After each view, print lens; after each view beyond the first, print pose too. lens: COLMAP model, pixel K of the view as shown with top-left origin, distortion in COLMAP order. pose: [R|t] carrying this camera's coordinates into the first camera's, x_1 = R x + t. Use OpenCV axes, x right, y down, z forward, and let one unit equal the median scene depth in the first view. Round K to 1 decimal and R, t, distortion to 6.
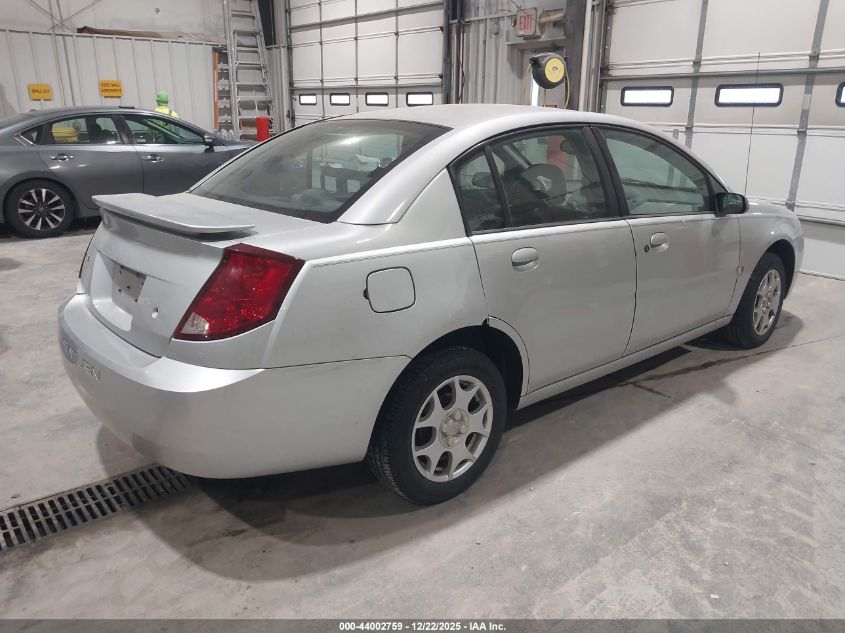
lens RADIAL K [[665.6, 0, 421.4], [0, 665.6, 319.2], [0, 0, 1]] dist [0.006860, -0.008775]
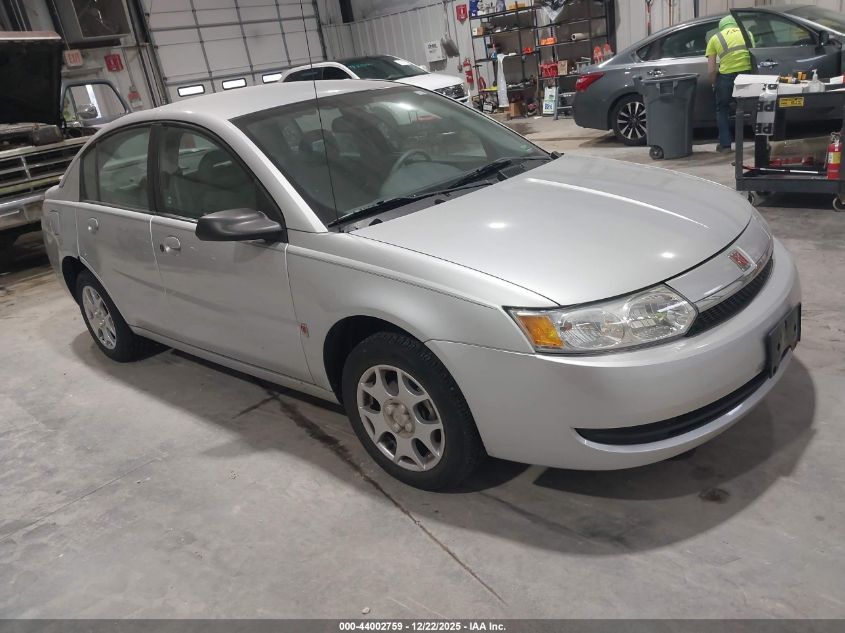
lens RADIAL K [[665.6, 0, 423.2], [0, 665.6, 315.3], [0, 0, 1]] dist [0.006860, -0.008775]
pose [[0.121237, 0.329994, -0.936165, 1.185856], [-0.148095, 0.938580, 0.311666, -0.330803], [0.981514, 0.100856, 0.162661, 1.070222]]
